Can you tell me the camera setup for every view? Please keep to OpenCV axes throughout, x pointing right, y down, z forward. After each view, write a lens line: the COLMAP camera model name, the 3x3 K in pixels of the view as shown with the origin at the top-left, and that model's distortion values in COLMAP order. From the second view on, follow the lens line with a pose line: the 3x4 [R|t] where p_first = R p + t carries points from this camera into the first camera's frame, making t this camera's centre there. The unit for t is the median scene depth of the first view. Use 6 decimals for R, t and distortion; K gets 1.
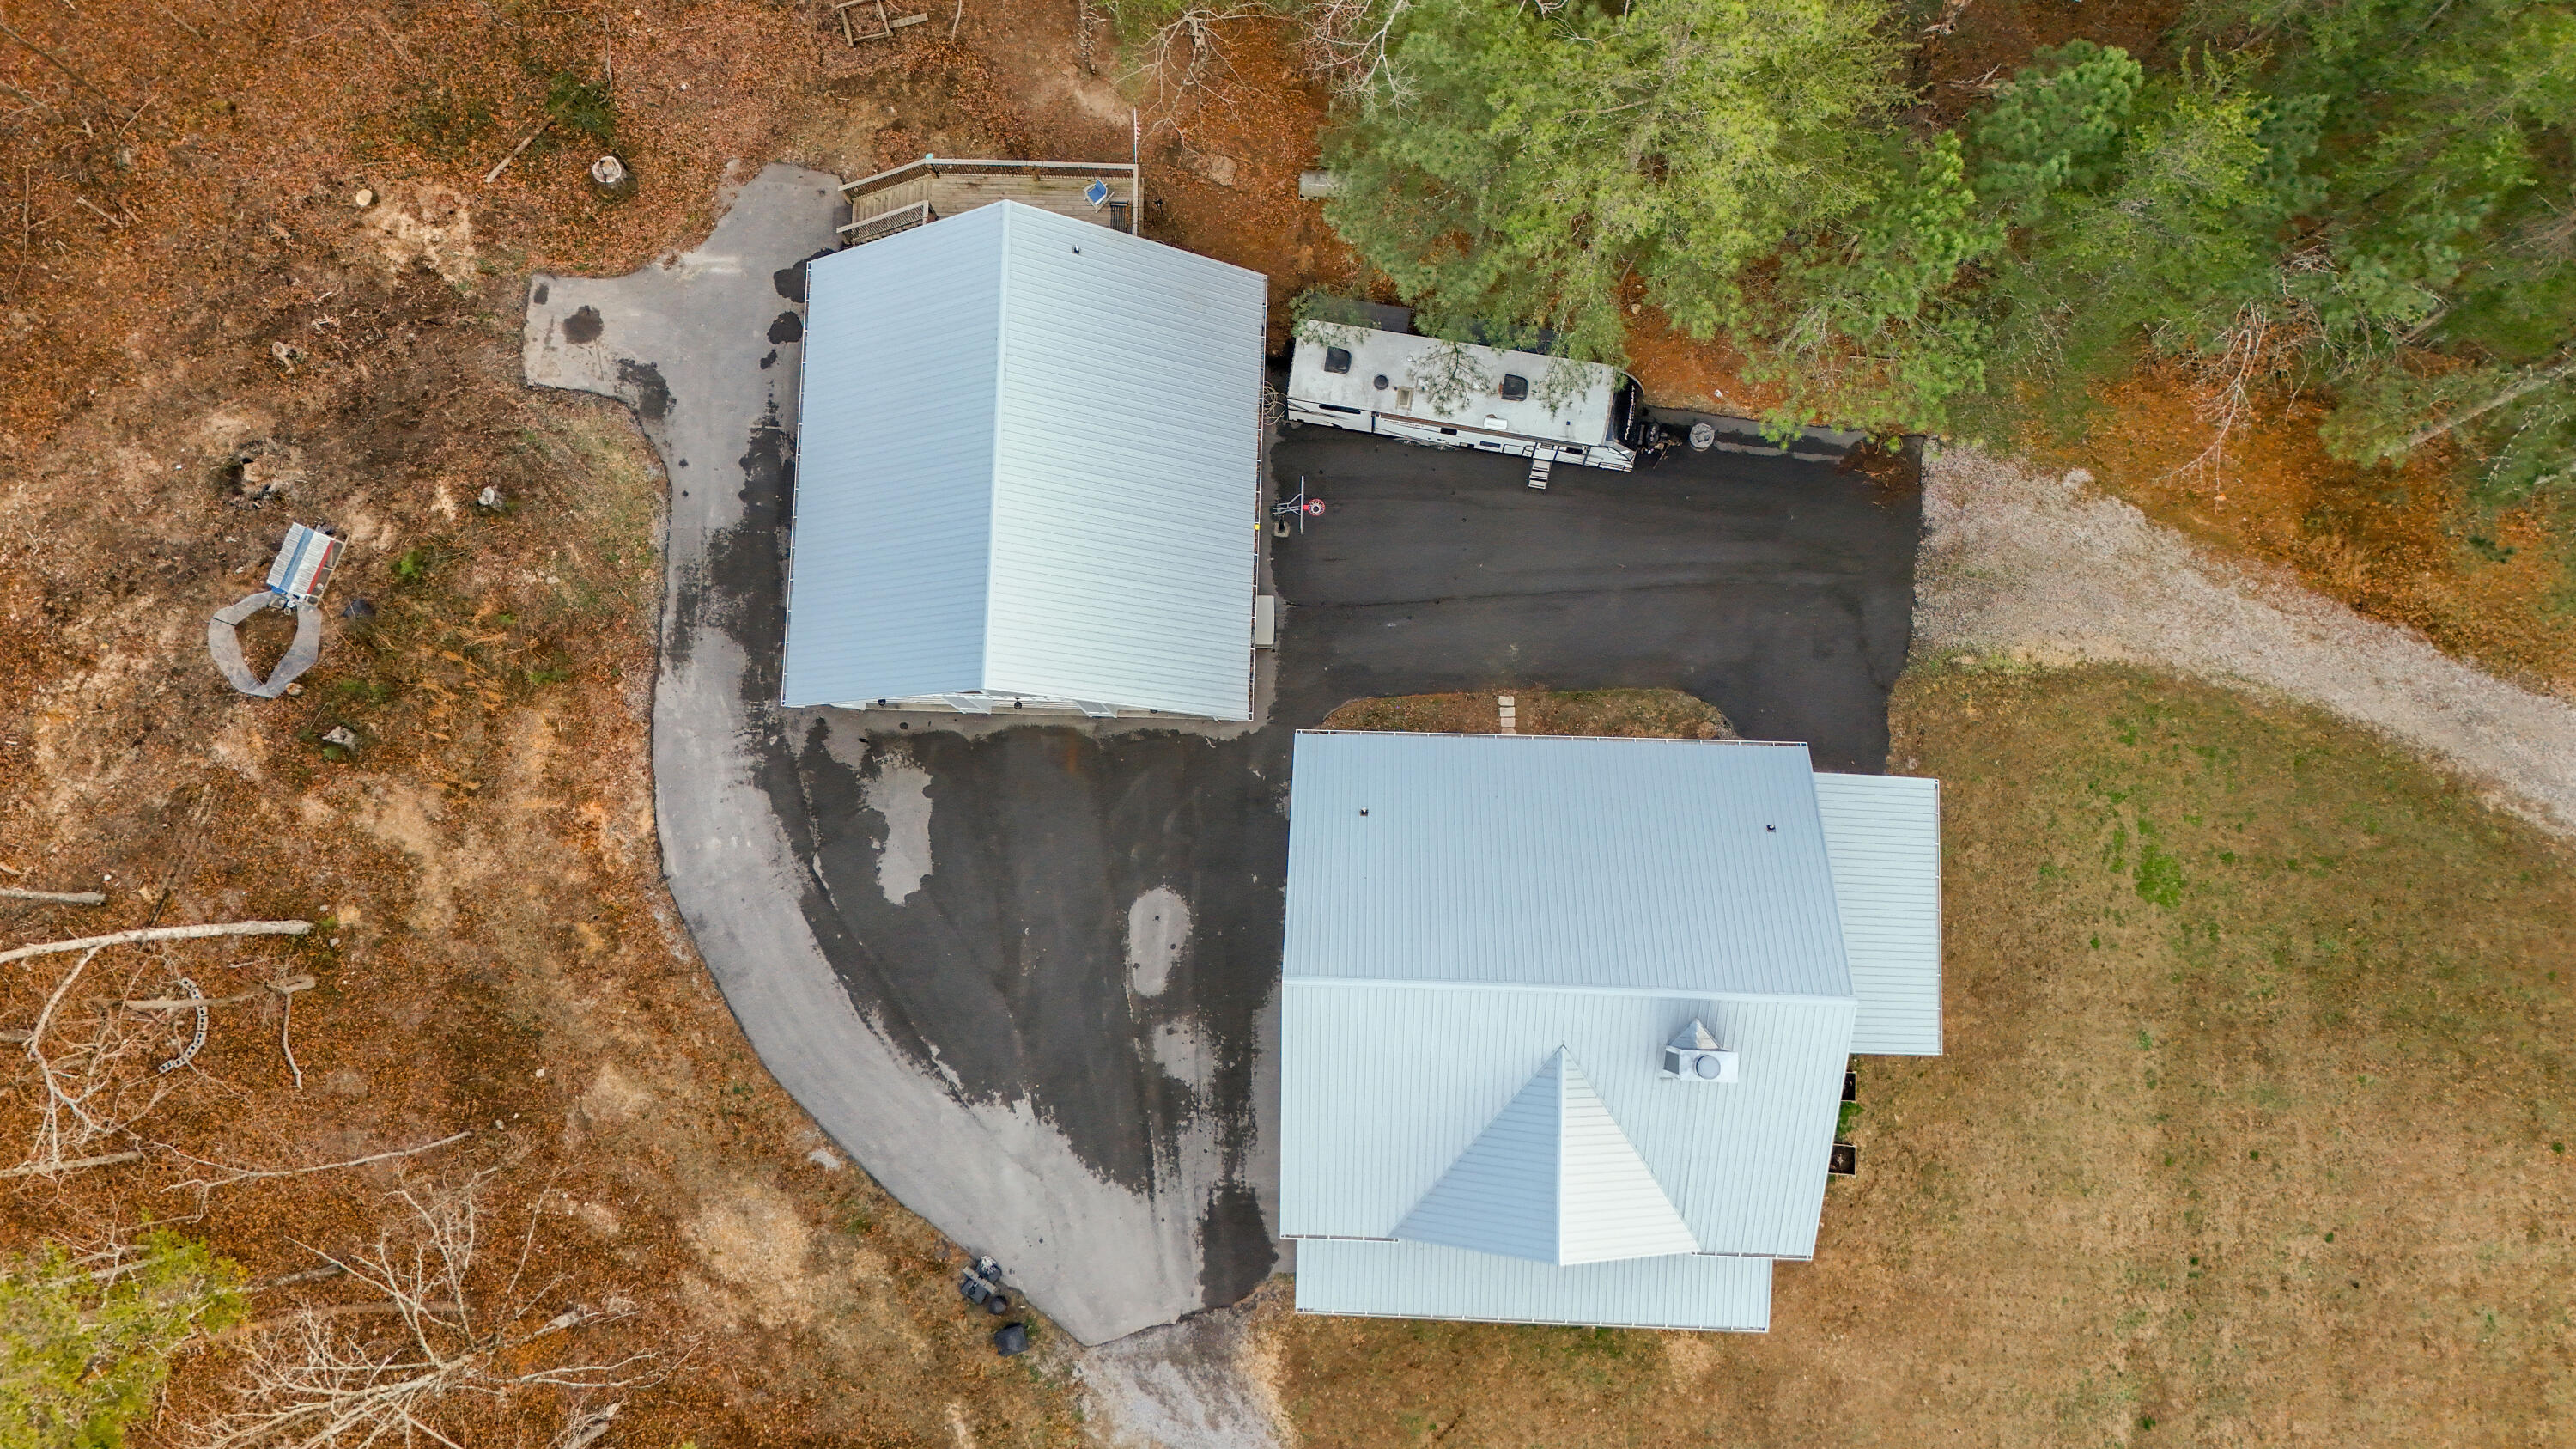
lens RADIAL K [[1900.6, 0, 1276.9], [0, 1900.6, 726.0], [0, 0, 1]] dist [0.076125, -0.069702]
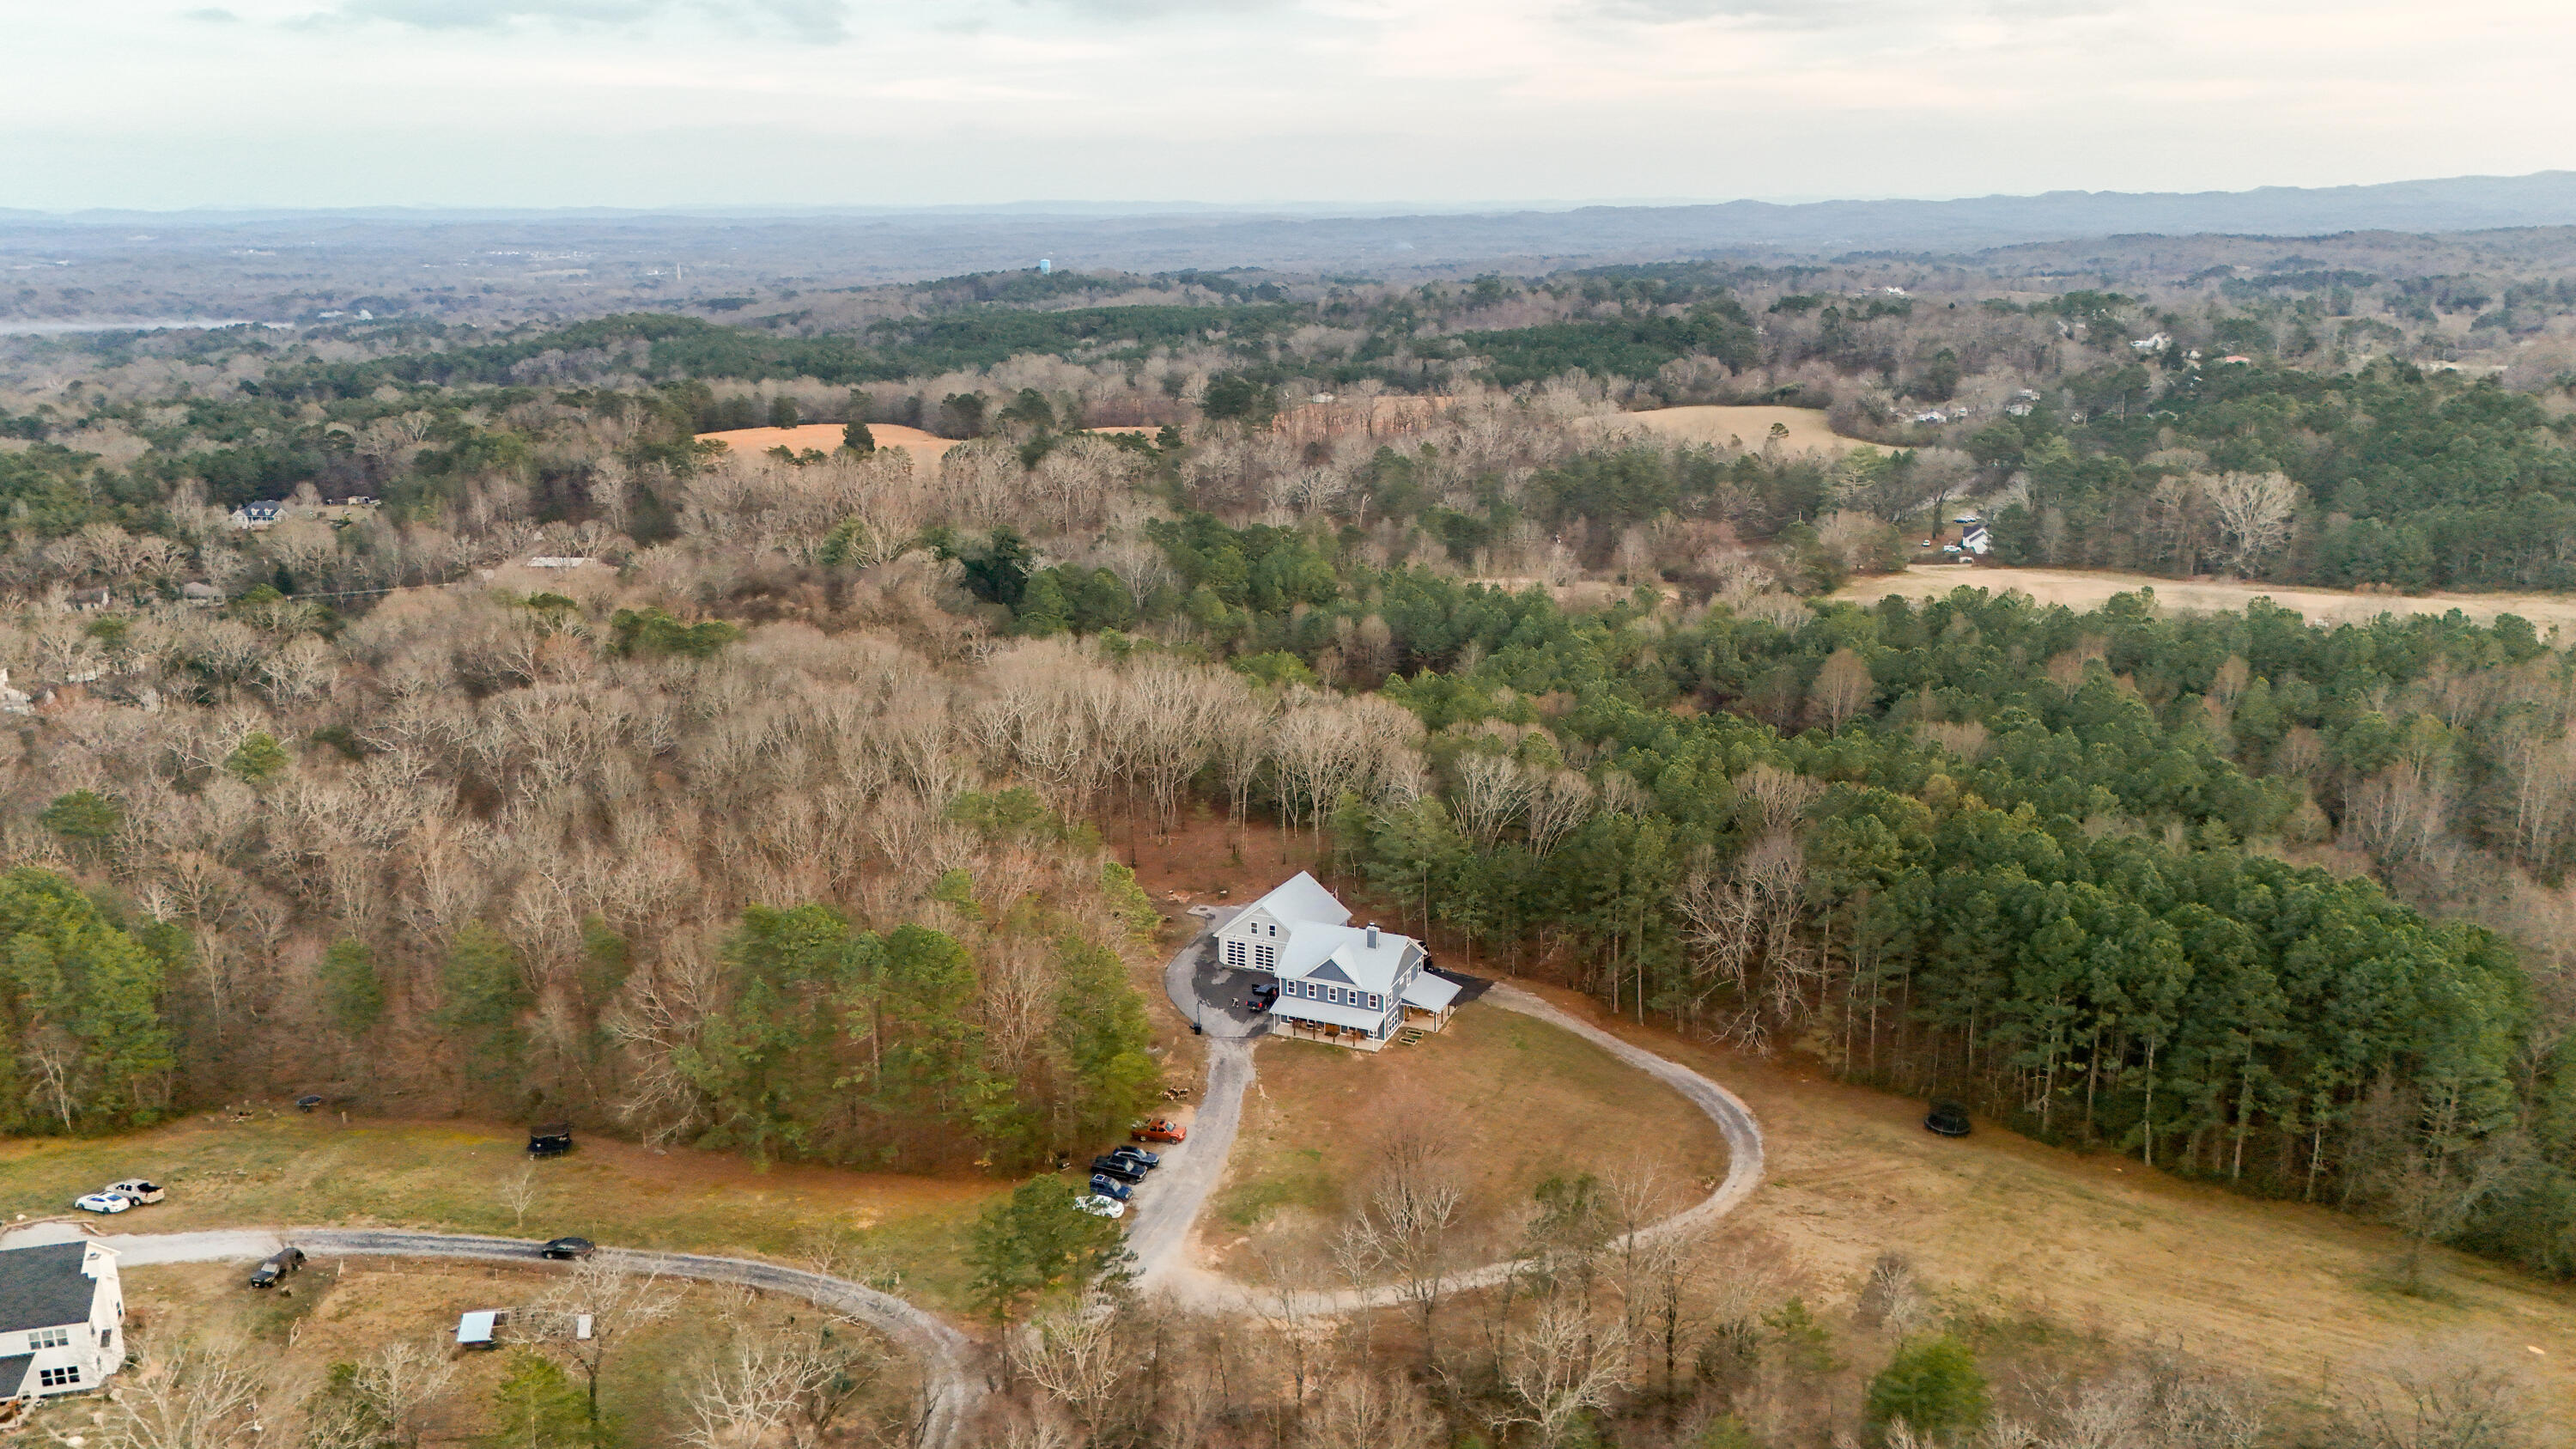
lens RADIAL K [[1900.6, 0, 1306.7], [0, 1900.6, 736.3], [0, 0, 1]] dist [0.076125, -0.069702]
pose [[0.927903, 0.124887, -0.351282, 1.321538], [-0.372007, 0.372352, -0.850273, 3.228552], [0.024613, 0.919651, 0.391965, -1.035535]]
